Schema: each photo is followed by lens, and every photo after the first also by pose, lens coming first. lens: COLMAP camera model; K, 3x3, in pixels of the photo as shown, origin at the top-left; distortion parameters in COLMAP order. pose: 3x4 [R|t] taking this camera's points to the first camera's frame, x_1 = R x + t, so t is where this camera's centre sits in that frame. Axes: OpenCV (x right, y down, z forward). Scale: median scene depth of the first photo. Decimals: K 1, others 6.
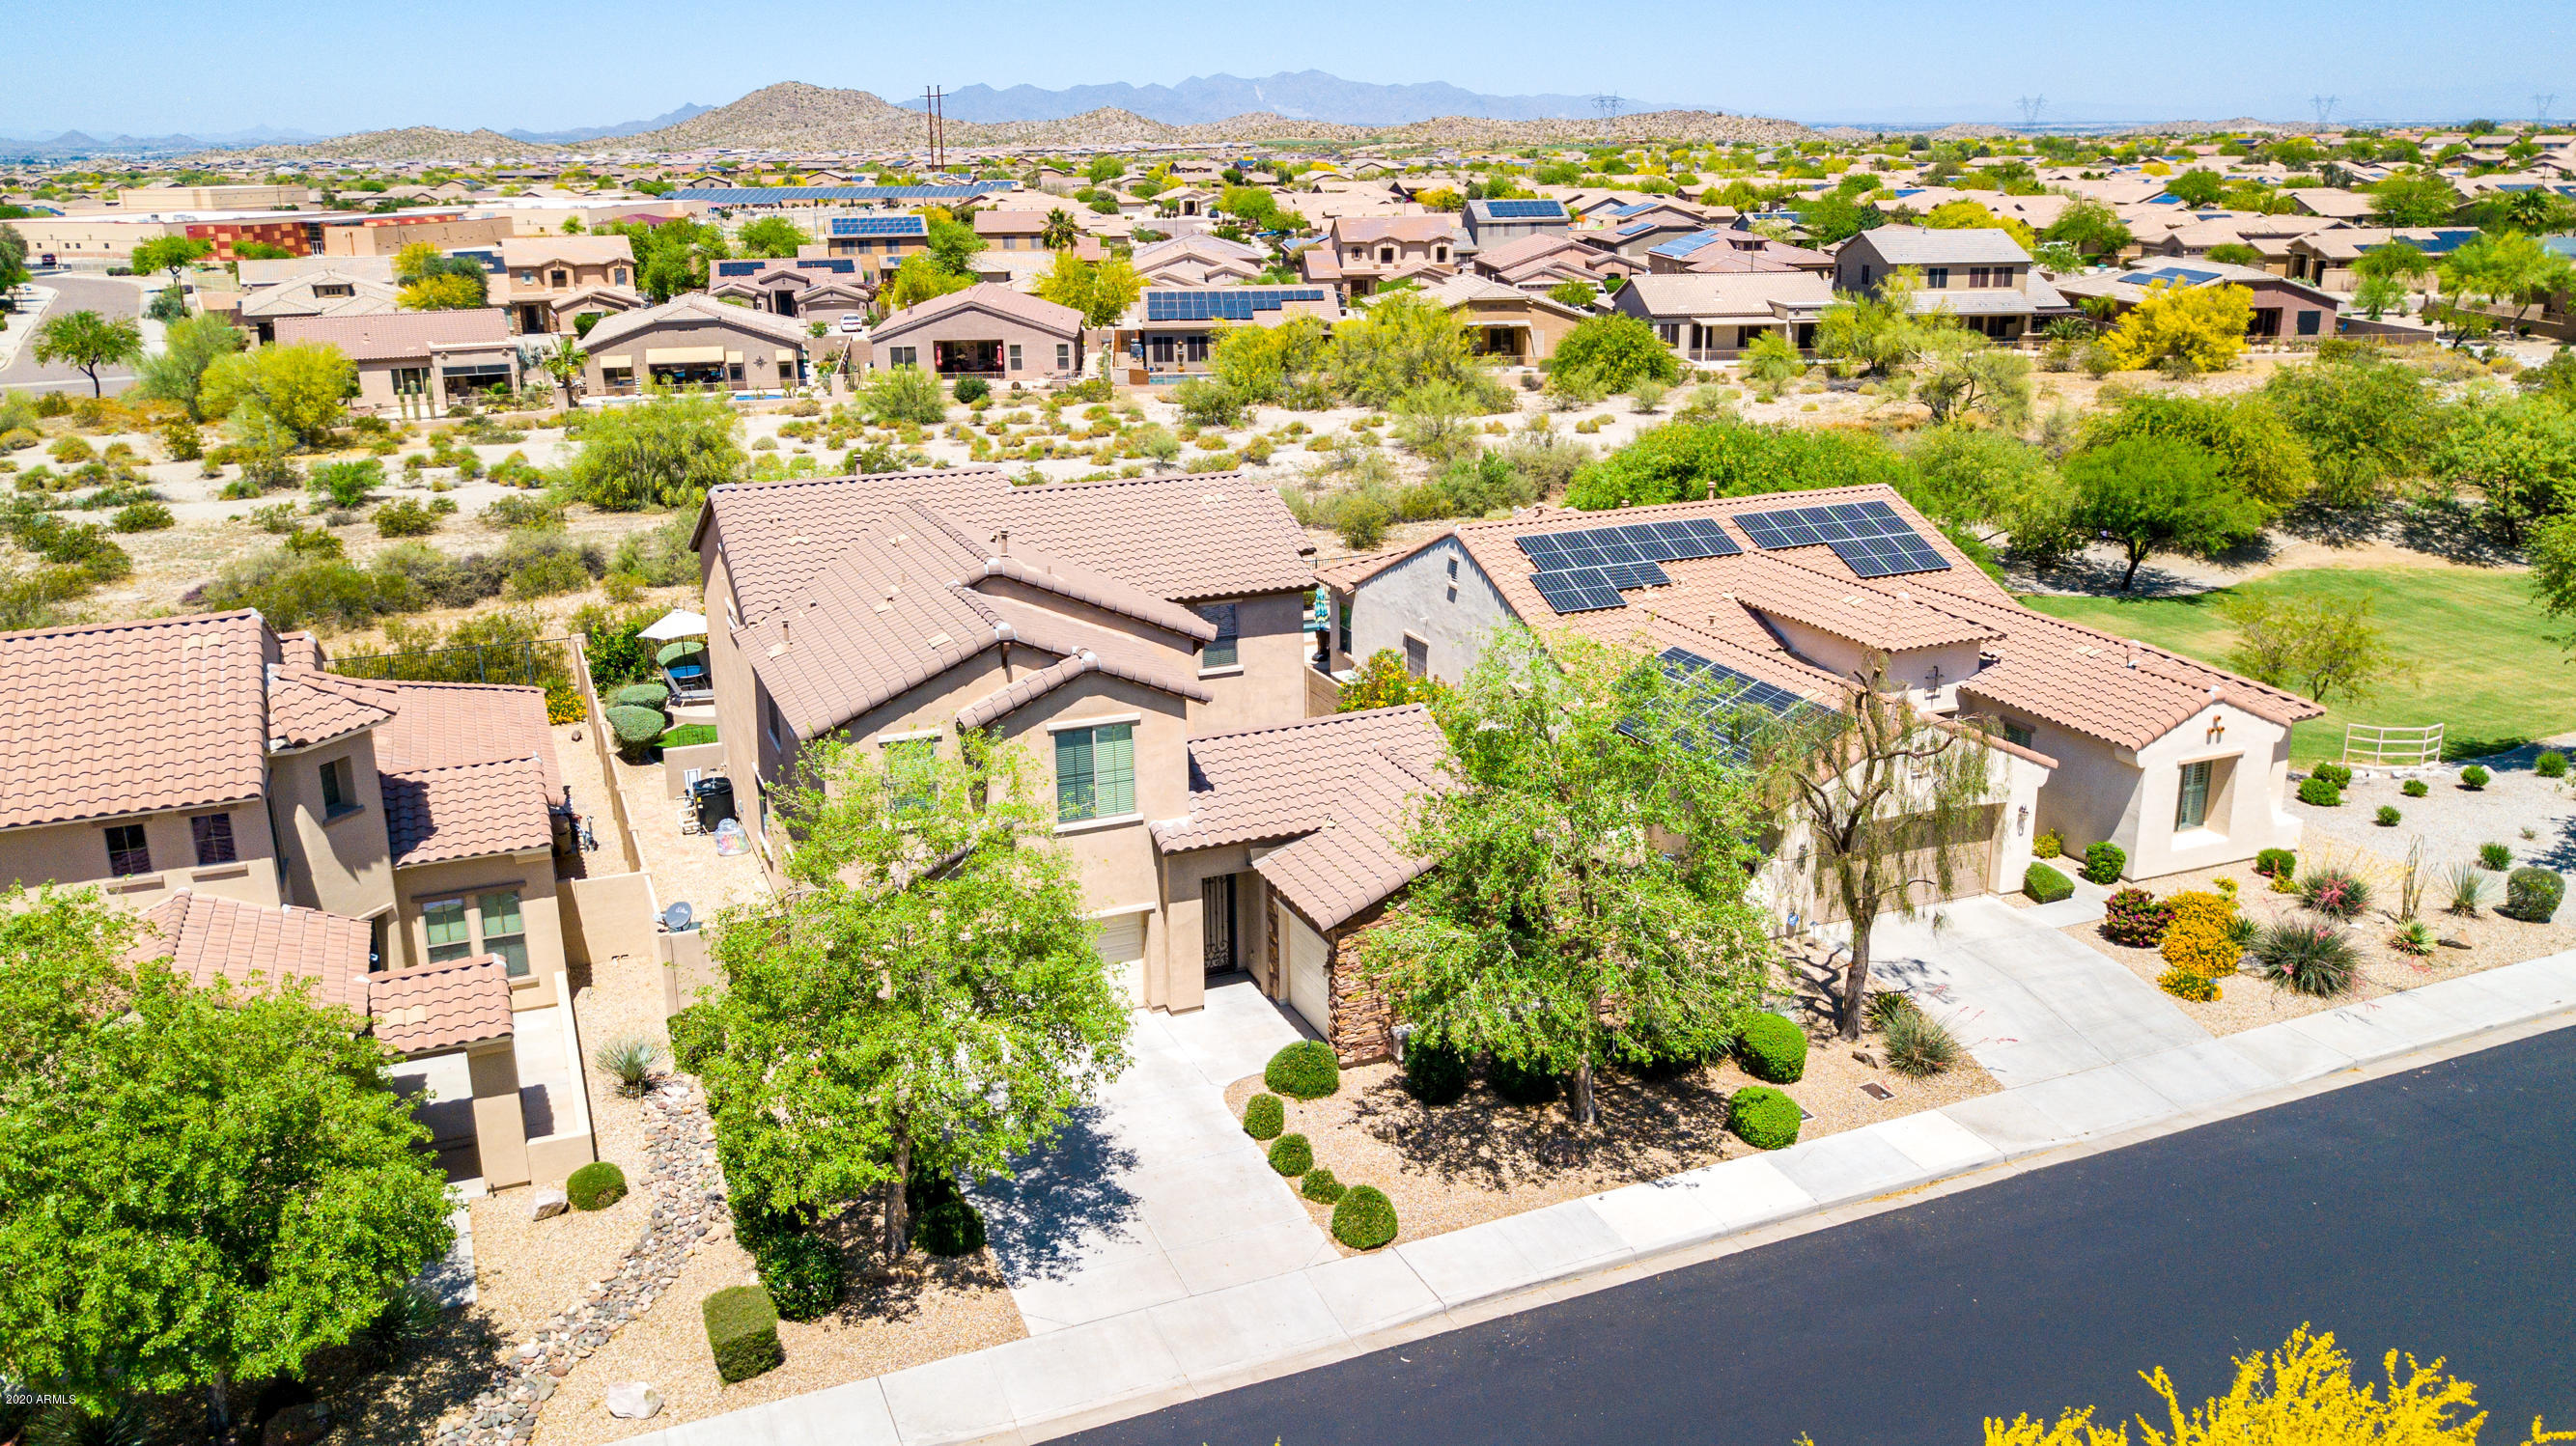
lens RADIAL K [[2000.0, 0, 1290.7], [0, 2000.0, 682.3], [0, 0, 1]] dist [0.016480, -0.007138]
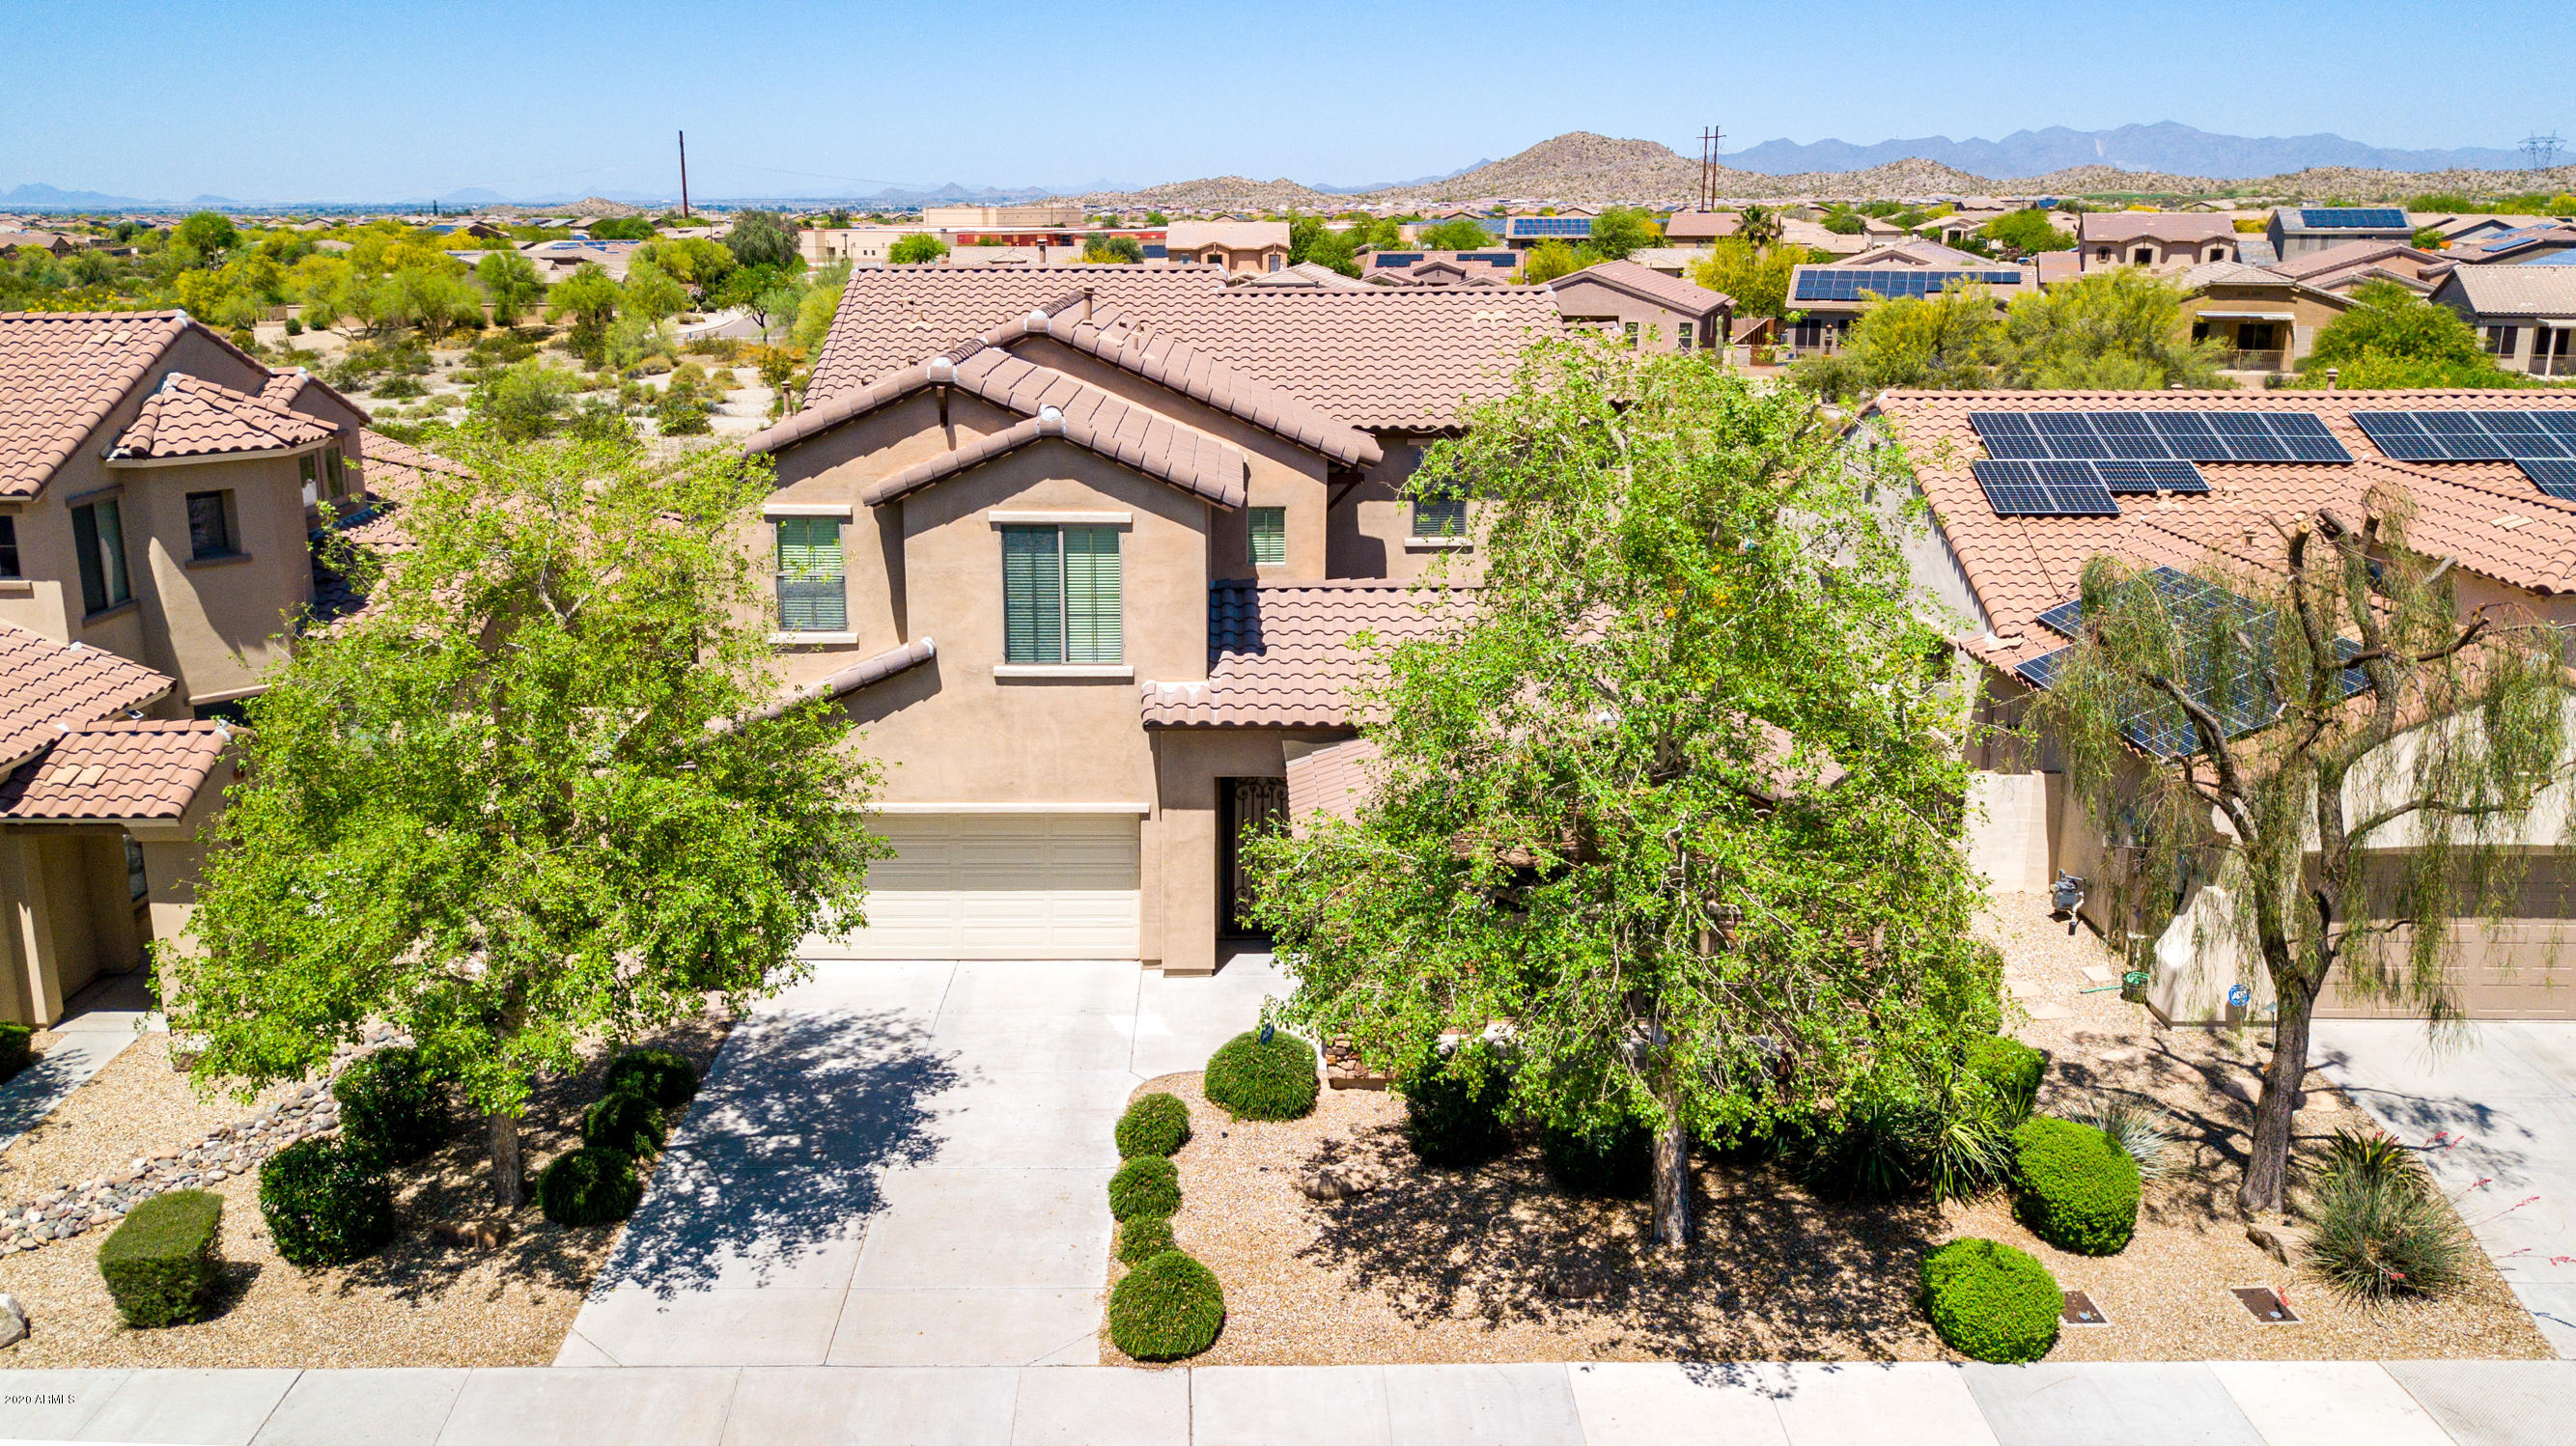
lens RADIAL K [[2001.4, 0, 1288.0], [0, 2001.4, 723.0], [0, 0, 1]] dist [-0.005730, 0.003916]
pose [[0.914046, 0.101699, -0.392654, 0.243190], [-0.114040, 0.993443, -0.008165, 0.084868], [0.389249, 0.052241, 0.919650, 0.405312]]
